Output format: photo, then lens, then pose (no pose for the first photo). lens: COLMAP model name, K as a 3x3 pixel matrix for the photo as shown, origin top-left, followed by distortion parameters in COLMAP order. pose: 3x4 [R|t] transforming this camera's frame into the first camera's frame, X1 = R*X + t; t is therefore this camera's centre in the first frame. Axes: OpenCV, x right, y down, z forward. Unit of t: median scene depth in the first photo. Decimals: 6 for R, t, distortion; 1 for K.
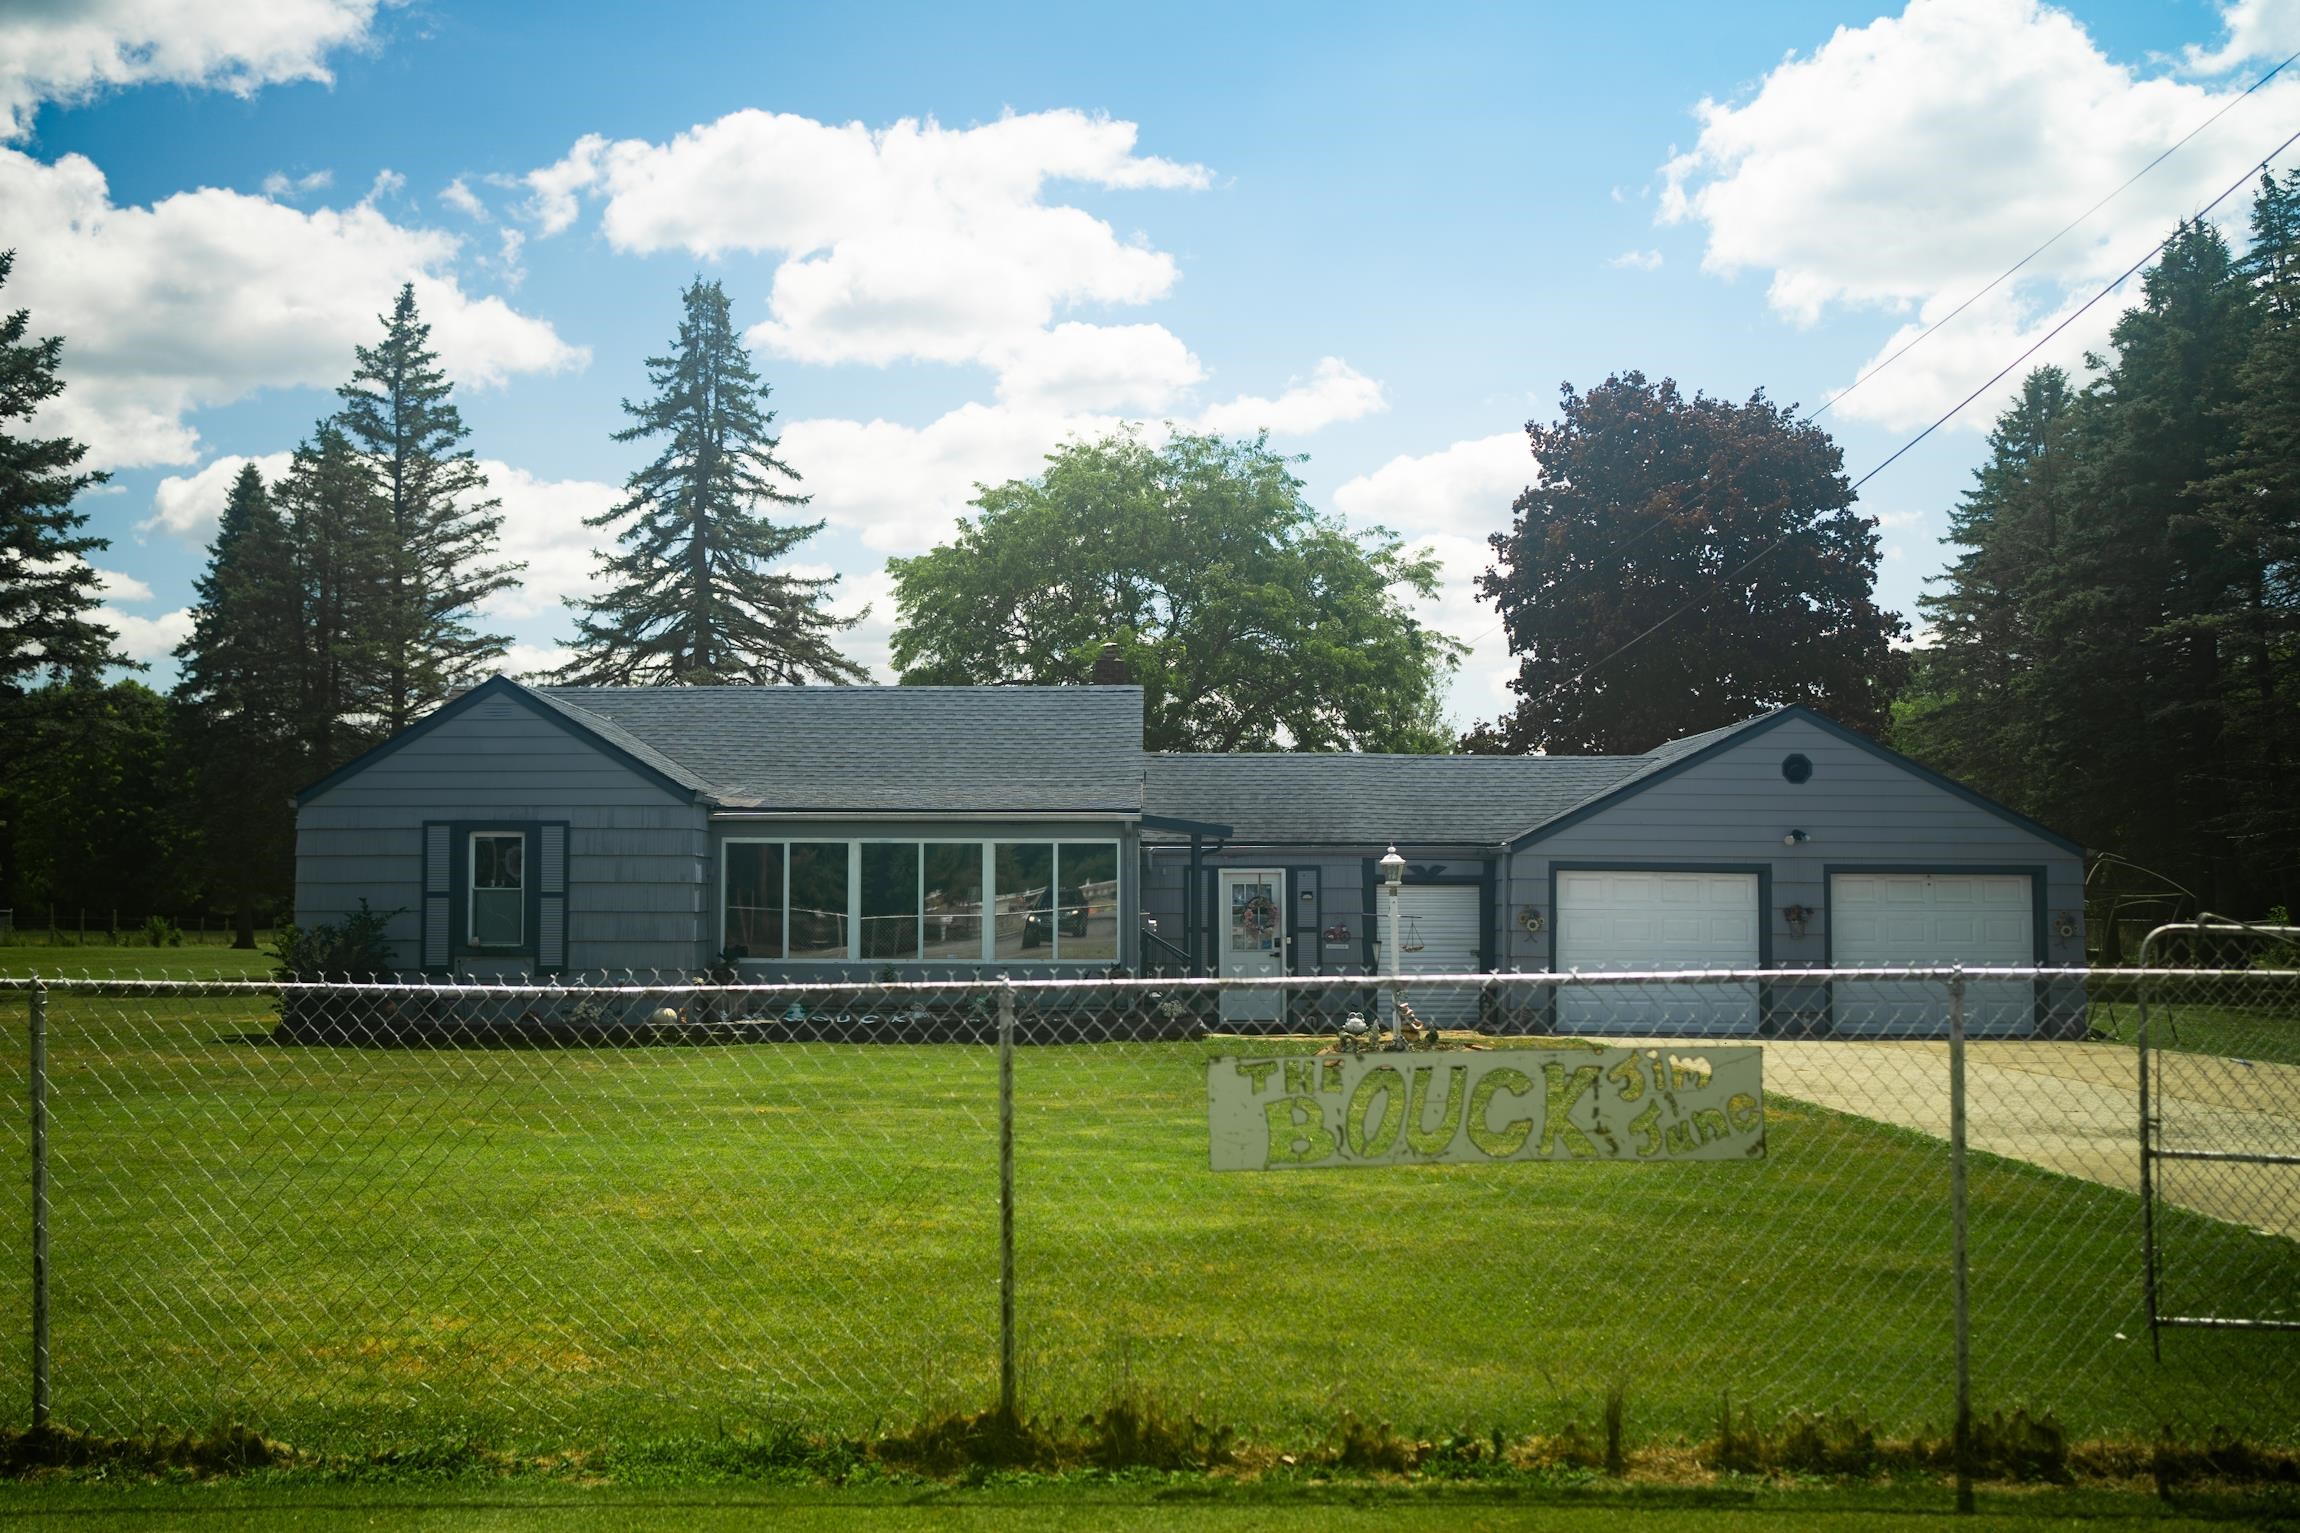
lens RADIAL K [[2340.0, 0, 1150.0], [0, 2340.0, 766.5], [0, 0, 1]] dist [-0.013630, 0.010886]
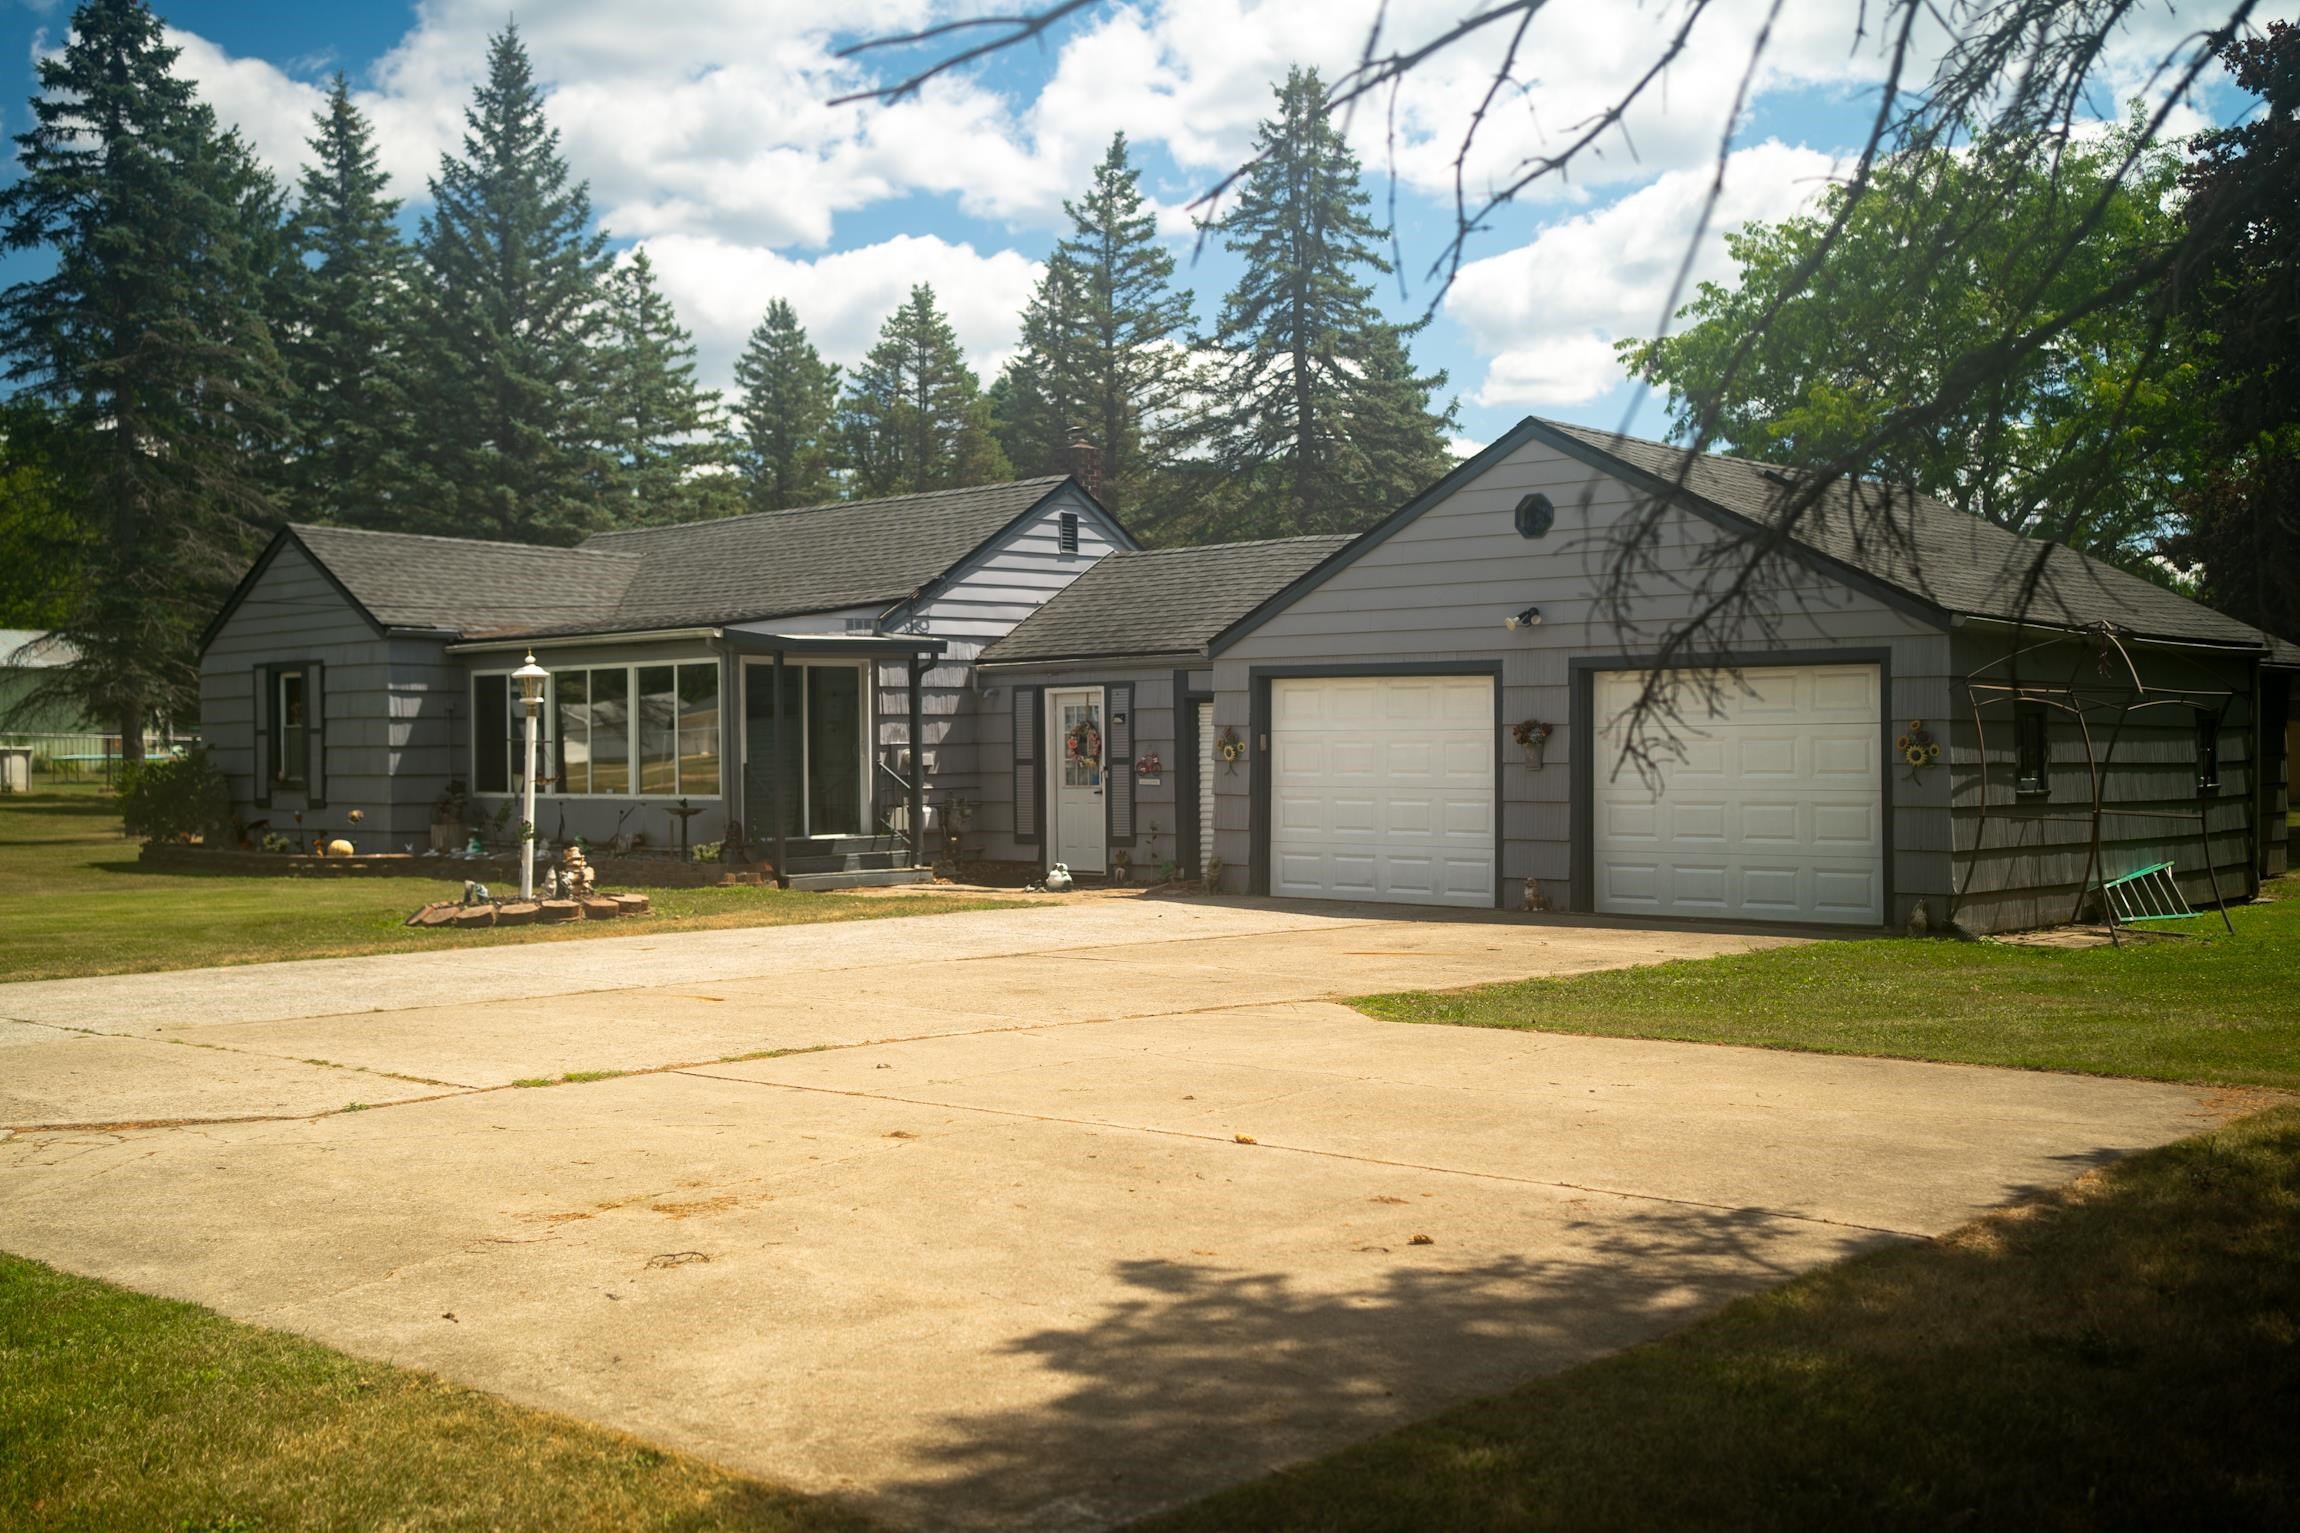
lens RADIAL K [[2340.0, 0, 1150.0], [0, 2340.0, 766.5], [0, 0, 1]] dist [-0.013630, 0.010886]
pose [[0.742690, -0.004979, -0.669617, 0.642802], [0.048433, 0.997753, 0.046299, 0.036154], [0.667881, -0.066817, 0.741263, 0.425948]]
